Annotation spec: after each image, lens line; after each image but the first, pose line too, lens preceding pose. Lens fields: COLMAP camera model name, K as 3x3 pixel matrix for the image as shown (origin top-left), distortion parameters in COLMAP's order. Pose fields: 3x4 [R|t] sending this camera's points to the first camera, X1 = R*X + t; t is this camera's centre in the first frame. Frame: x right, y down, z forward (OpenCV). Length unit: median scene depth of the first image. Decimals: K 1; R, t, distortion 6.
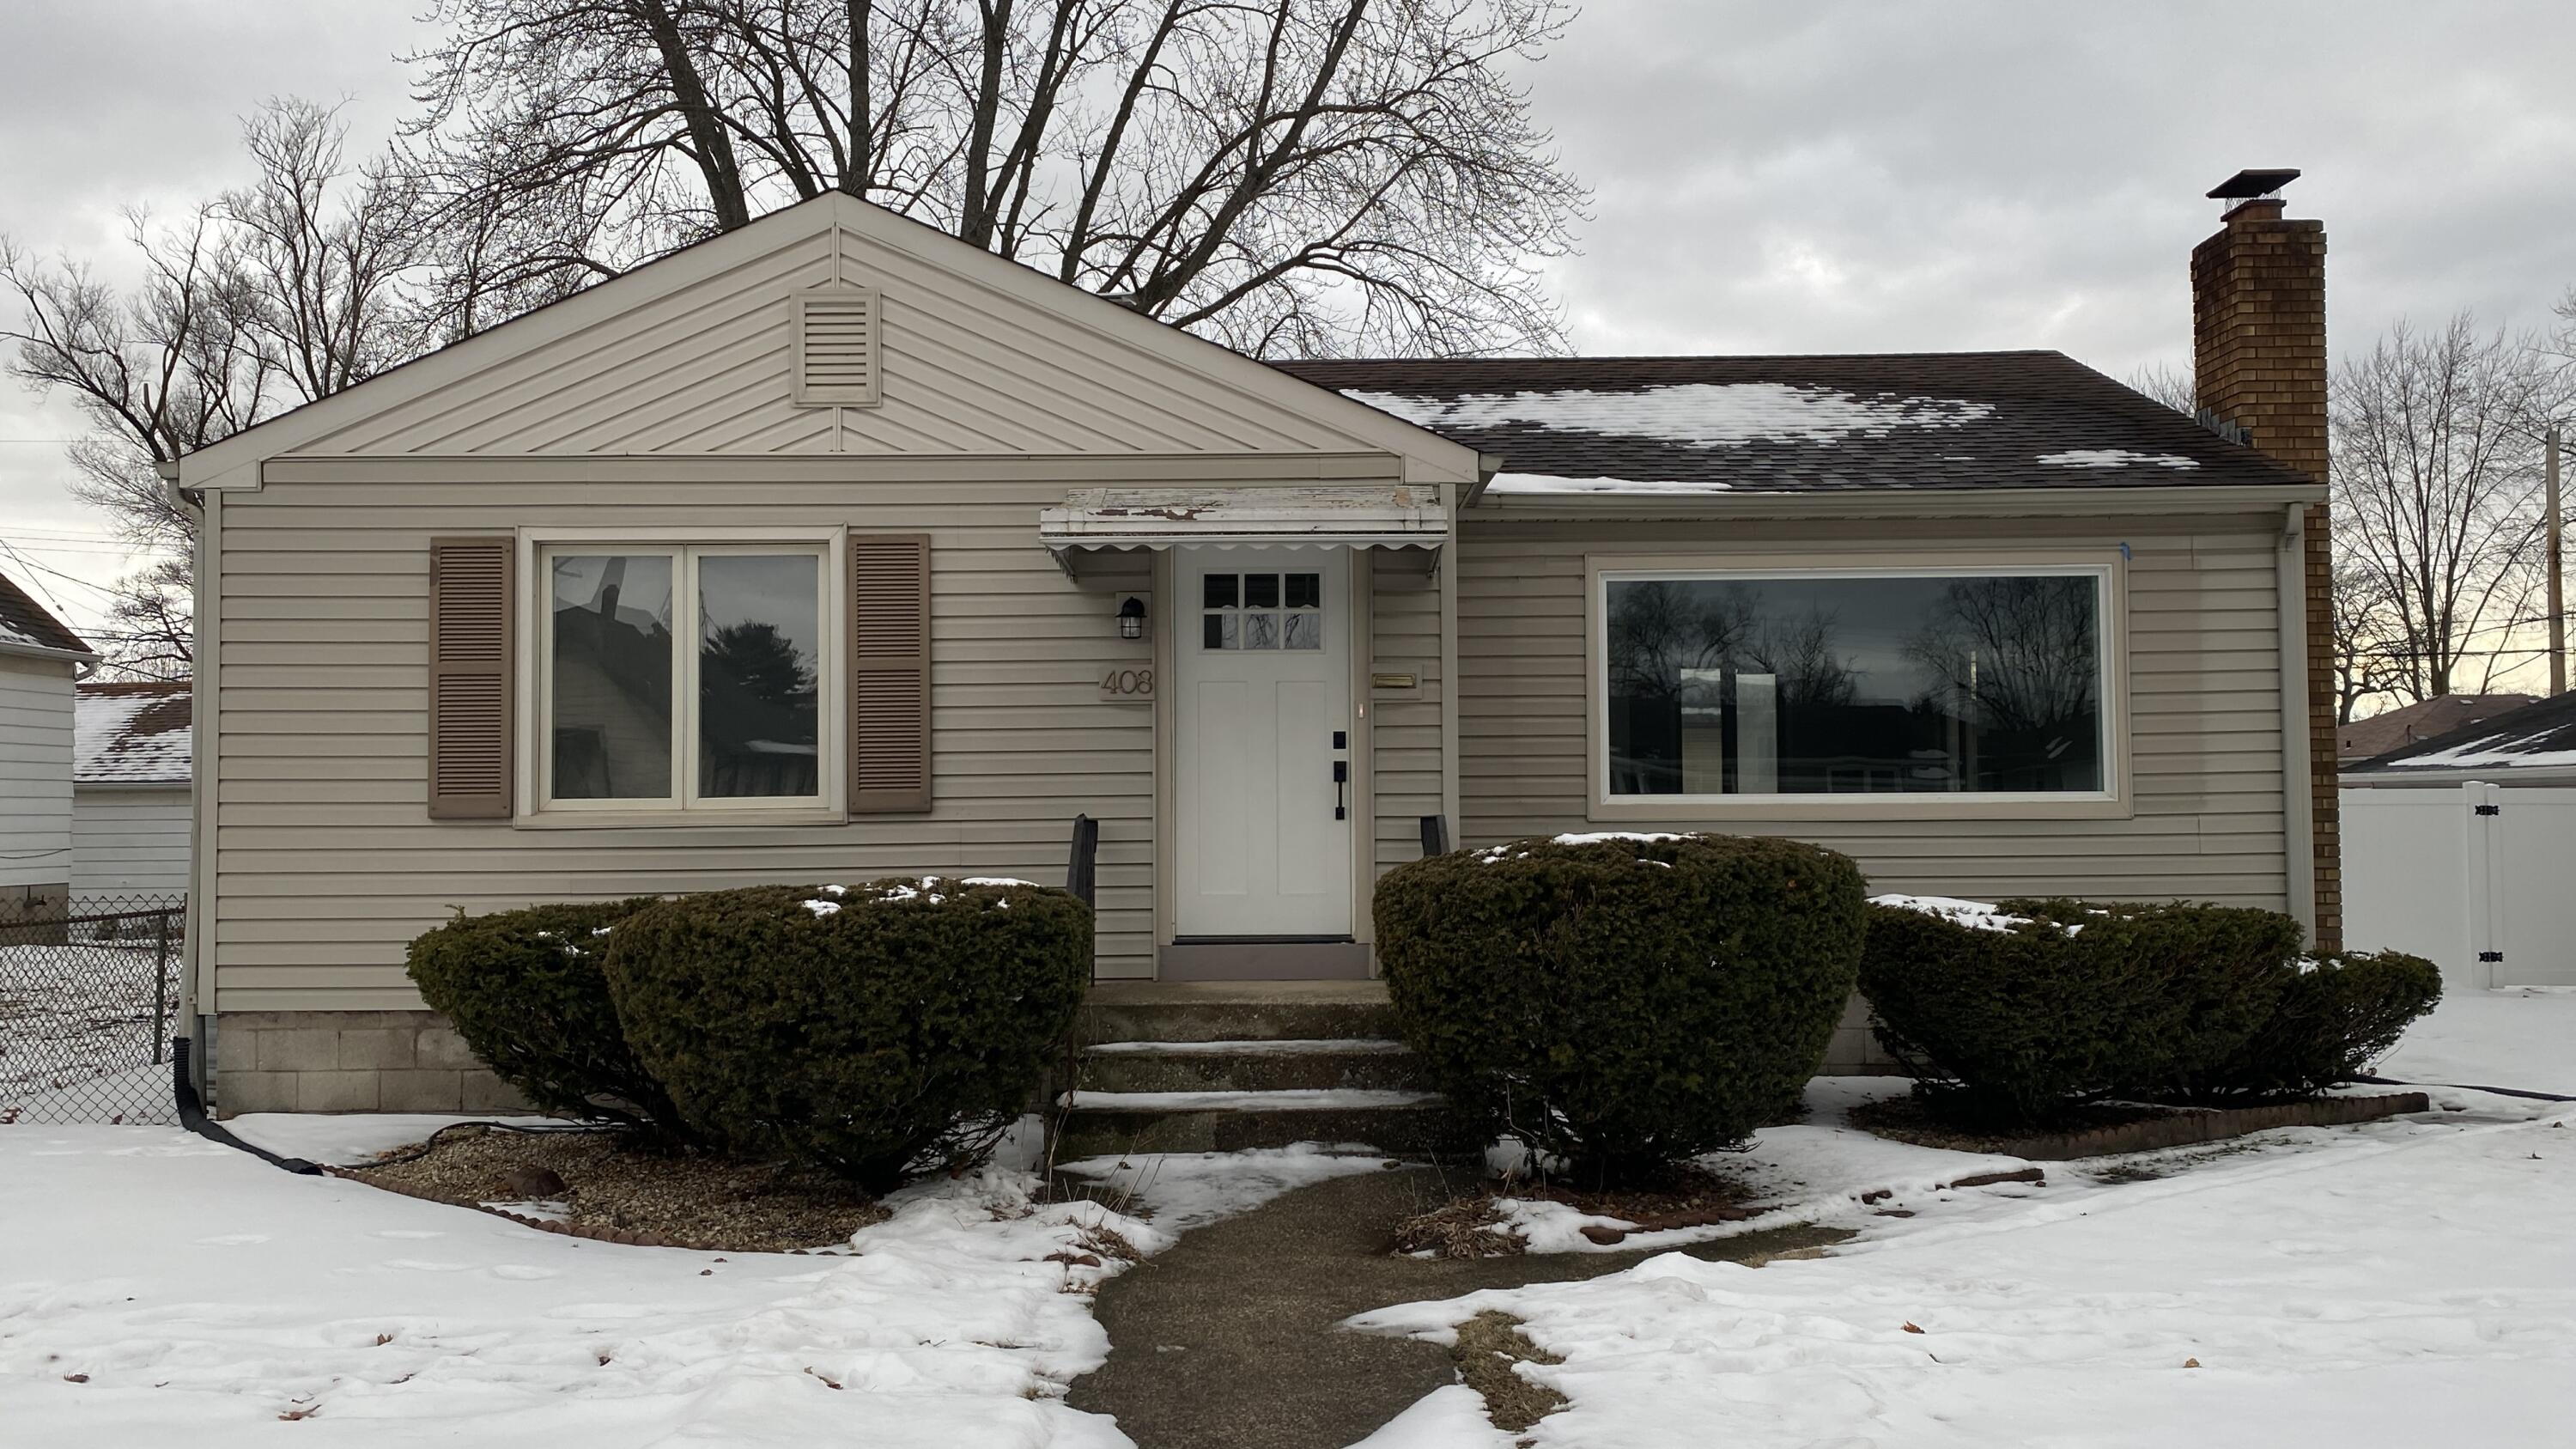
lens RADIAL K [[2062.3, 0, 1281.1], [0, 2062.3, 708.3], [0, 0, 1]] dist [0.130357, -0.289884]
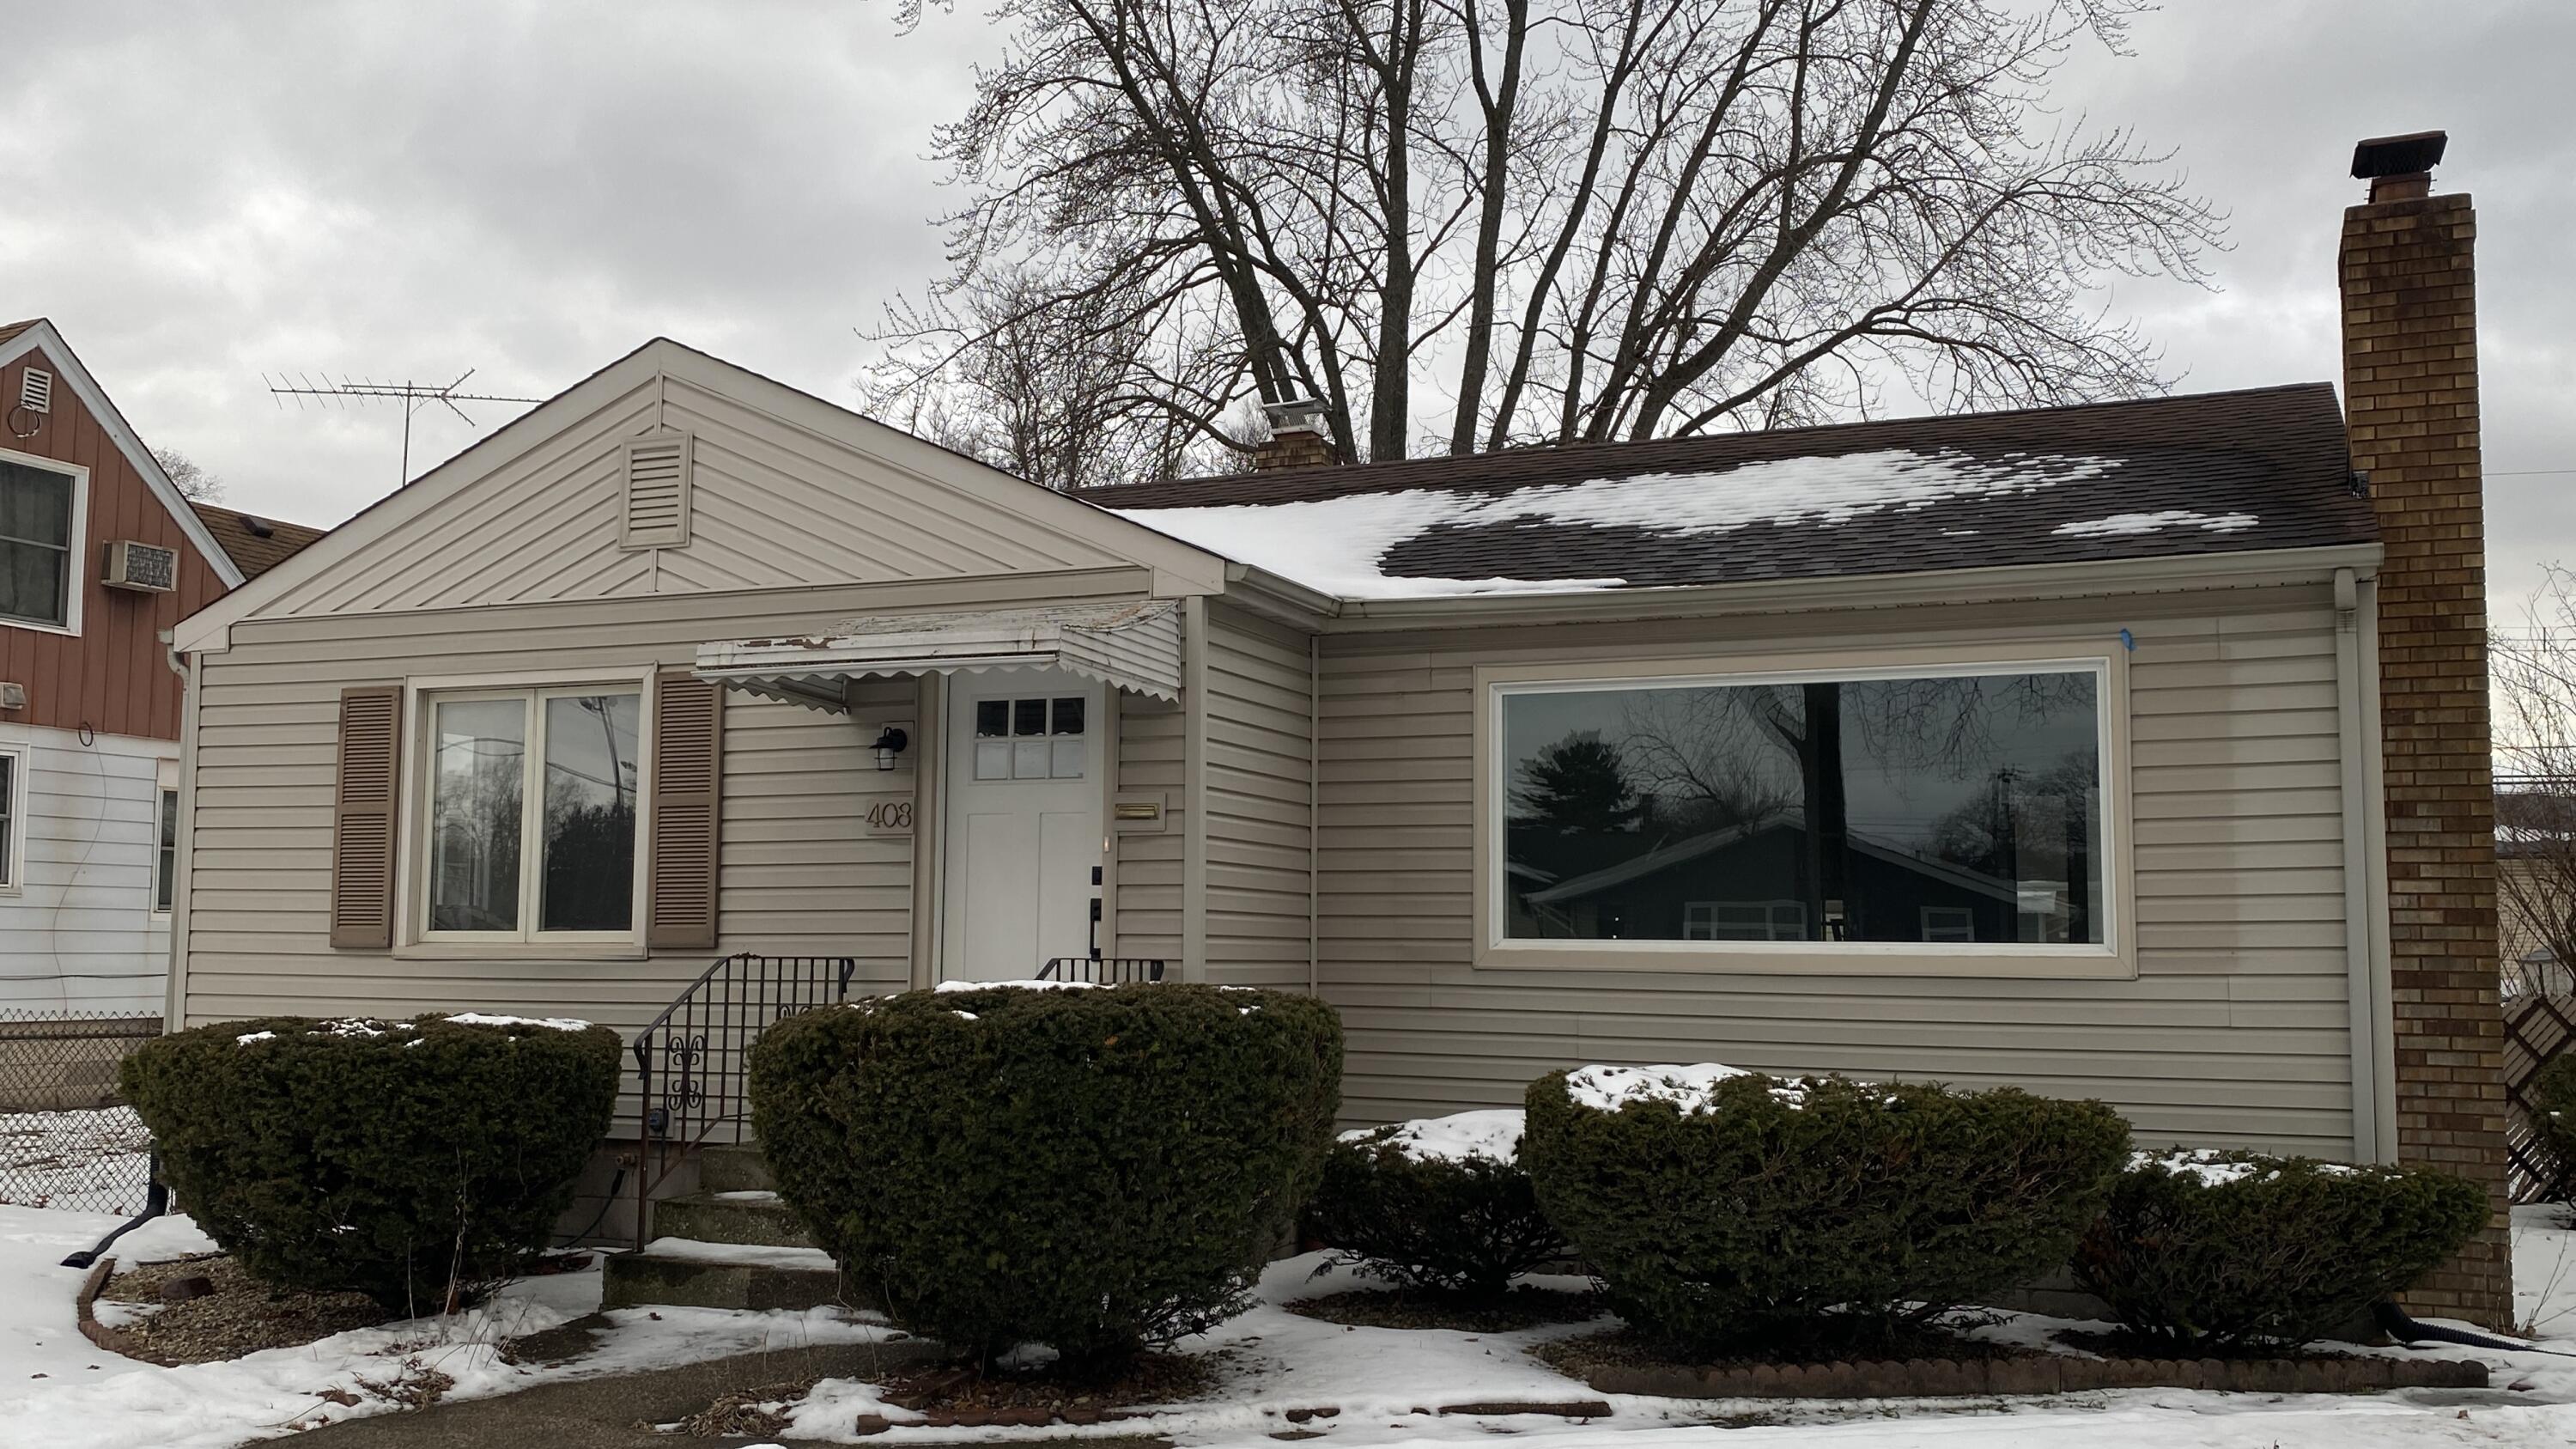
lens RADIAL K [[2234.2, 0, 1288.0], [0, 2234.2, 724.5], [0, 0, 1]] dist [0.118886, -0.265926]
pose [[0.922475, -0.023438, -0.385345, 0.502058], [0.004370, 0.998725, -0.050286, -0.001666], [0.386032, 0.044704, 0.921401, 0.103953]]
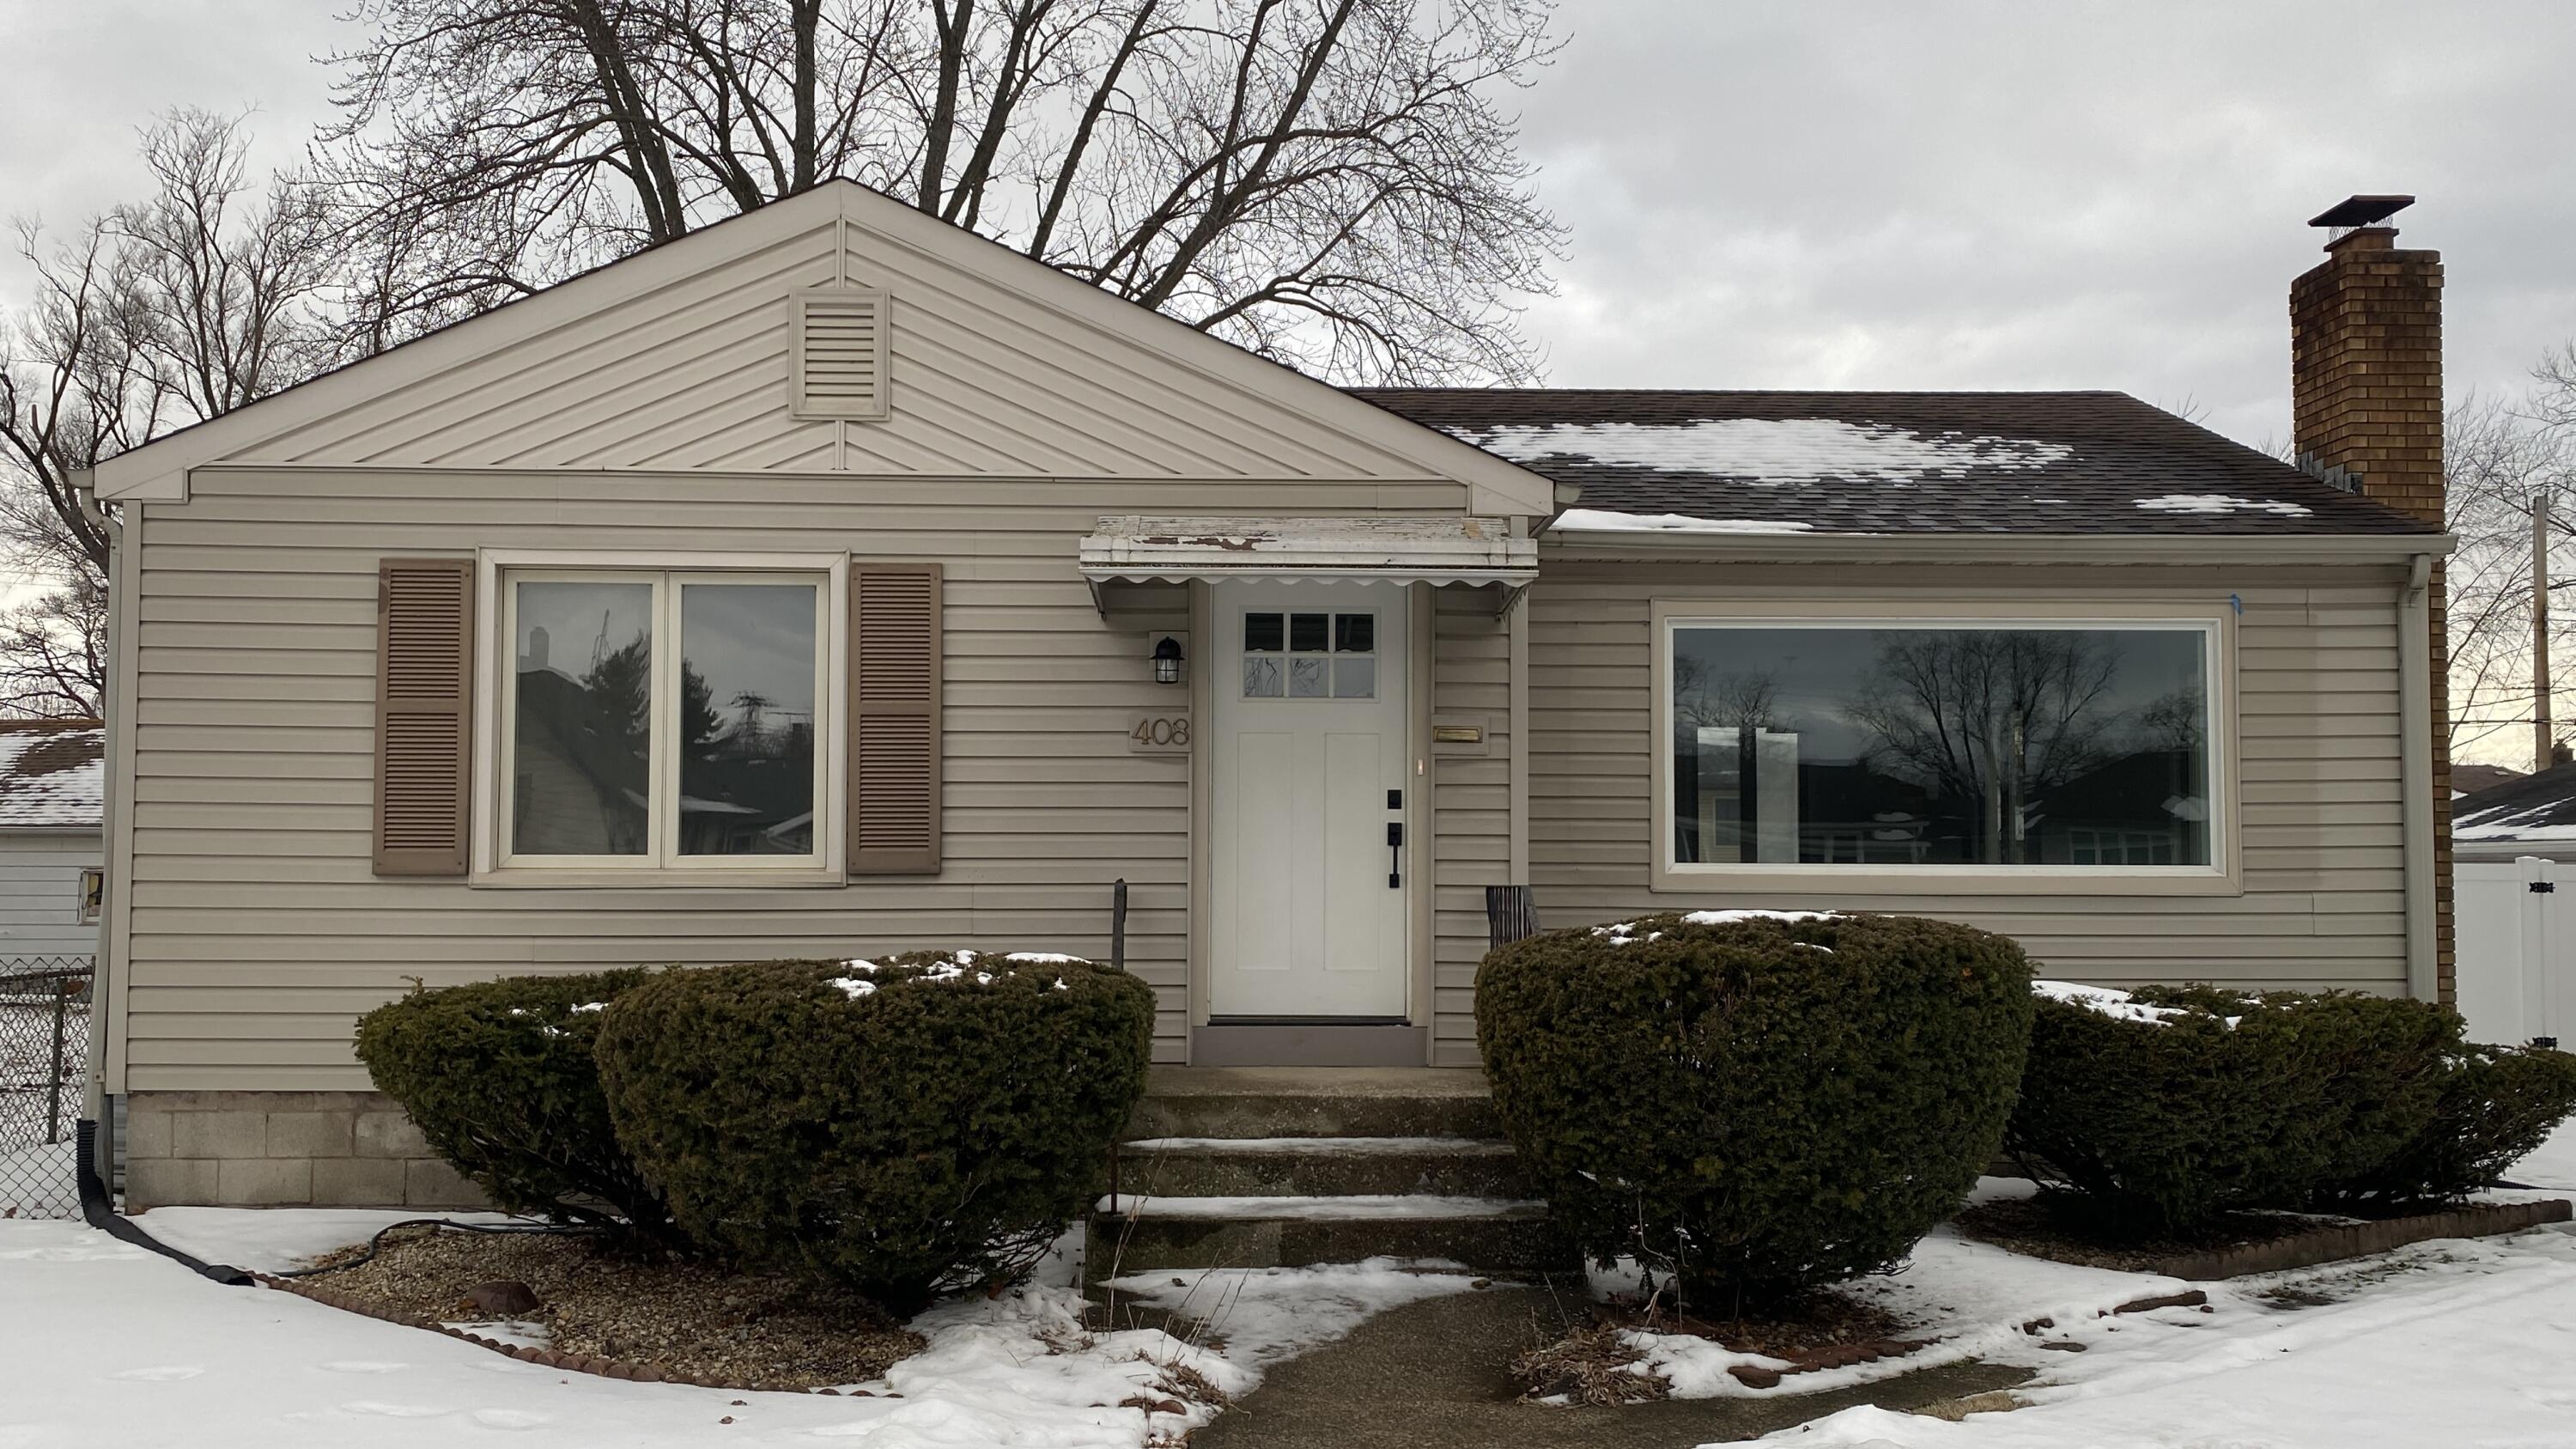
lens RADIAL K [[2113.2, 0, 1259.0], [0, 2113.2, 749.0], [0, 0, 1]] dist [0.114376, -0.228622]
pose [[0.999583, 0.013274, 0.025646, -0.055282], [-0.013103, 0.999891, -0.006814, 0.000502], [-0.025734, 0.006476, 0.999648, 0.080754]]
